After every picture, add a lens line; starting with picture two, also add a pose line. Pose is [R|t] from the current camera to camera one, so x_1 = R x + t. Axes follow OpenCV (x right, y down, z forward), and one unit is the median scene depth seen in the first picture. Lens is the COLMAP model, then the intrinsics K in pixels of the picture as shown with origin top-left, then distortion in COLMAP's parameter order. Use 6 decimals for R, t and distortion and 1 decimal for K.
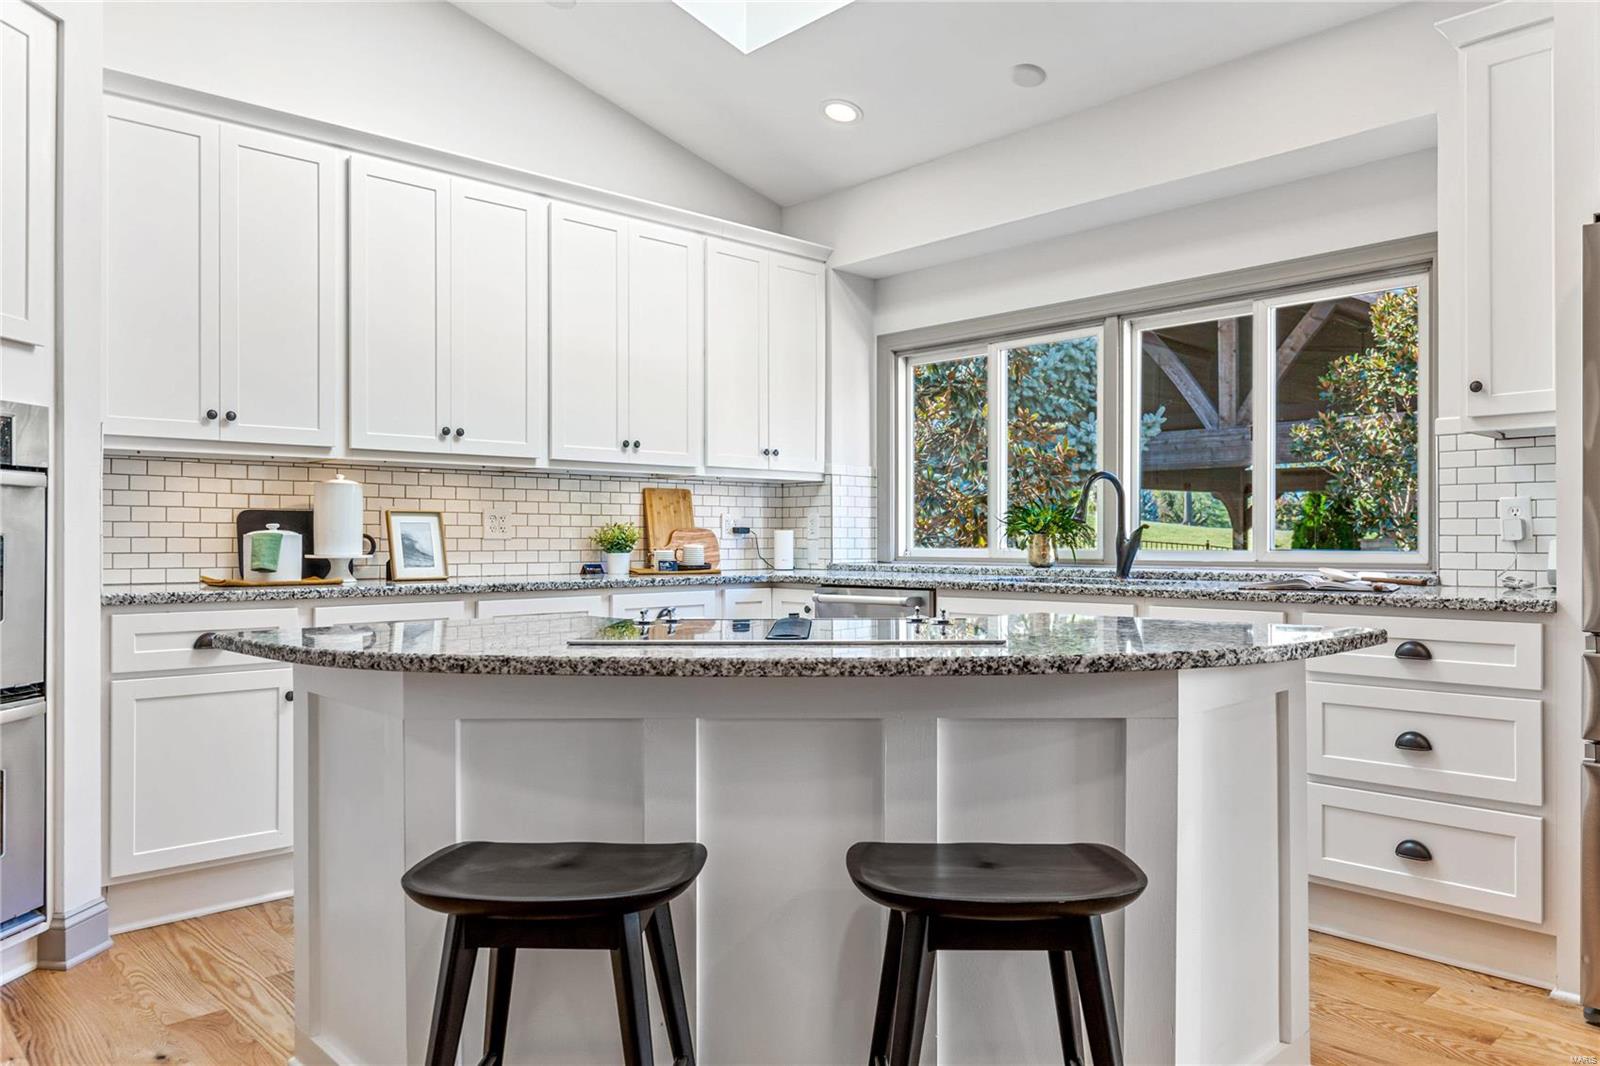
lens RADIAL K [[1100.0, 0, 788.9], [0, 1100.0, 541.4], [0, 0, 1]] dist [0.000838, 0.000817]
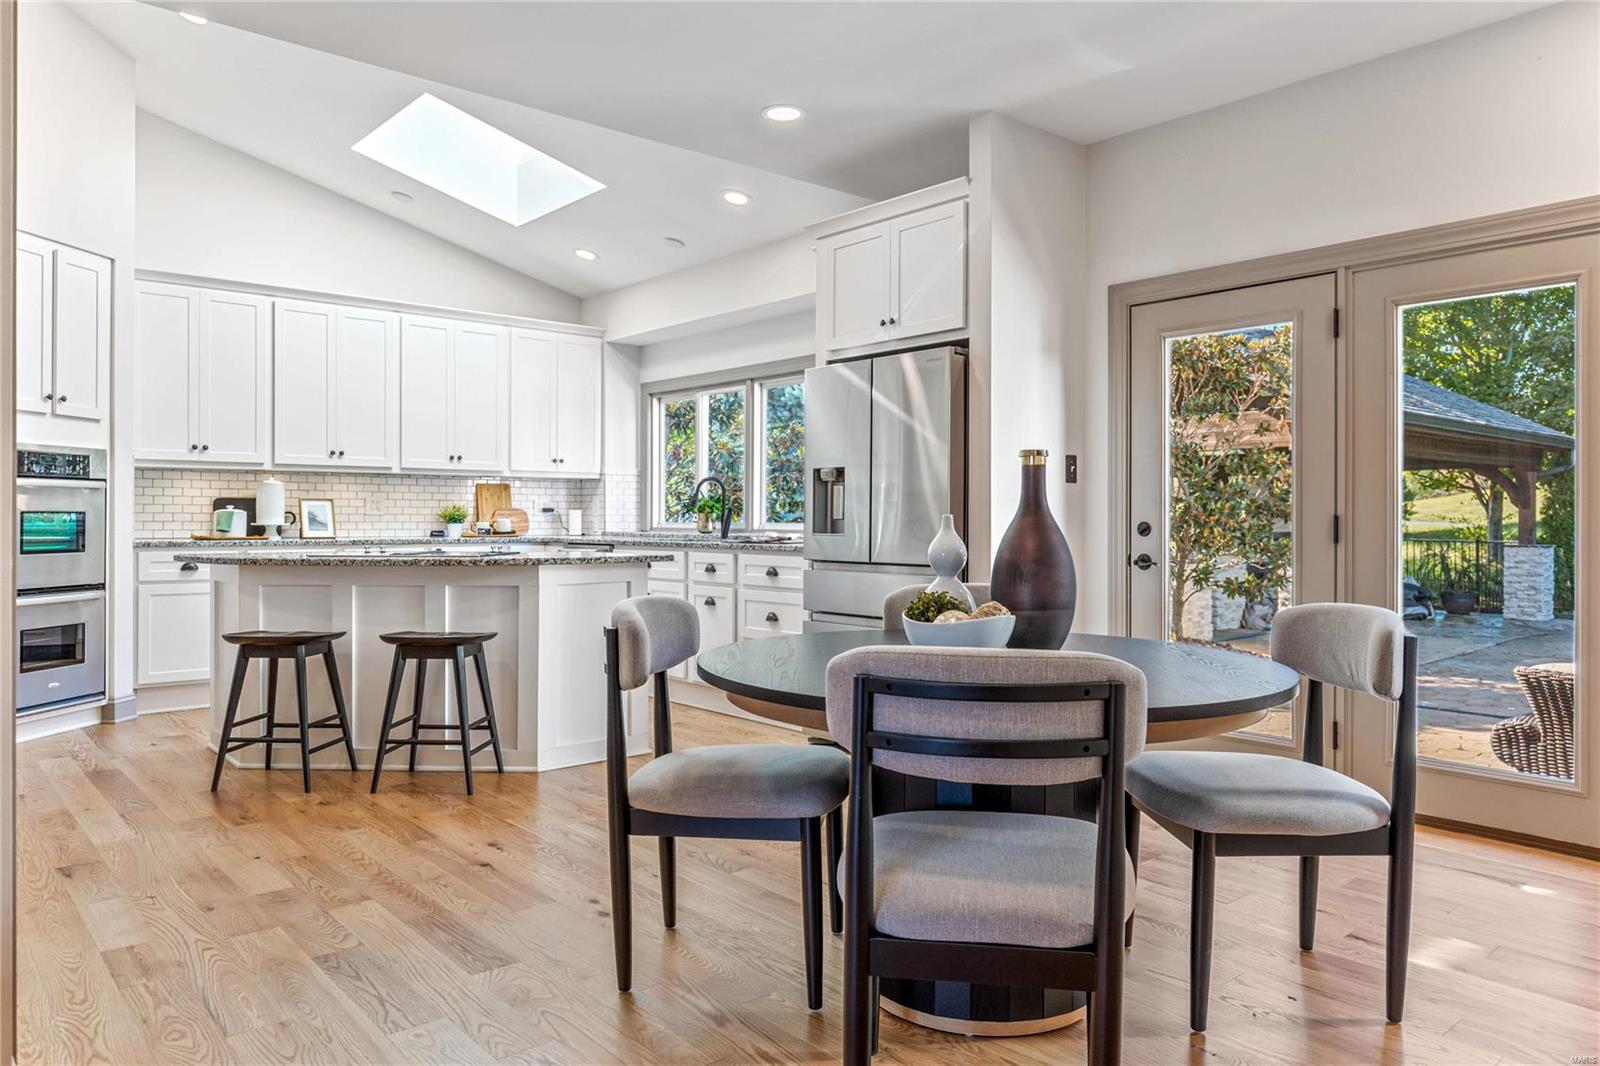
lens RADIAL K [[1100.0, 0, 811.0], [0, 1100.0, 524.3], [0, 0, 1]] dist [0.000838, 0.000817]
pose [[0.999193, 0.004320, -0.039939, 0.482848], [-0.004175, 0.999984, 0.003715, 0.003520], [0.039954, -0.003545, 0.999195, -0.668028]]
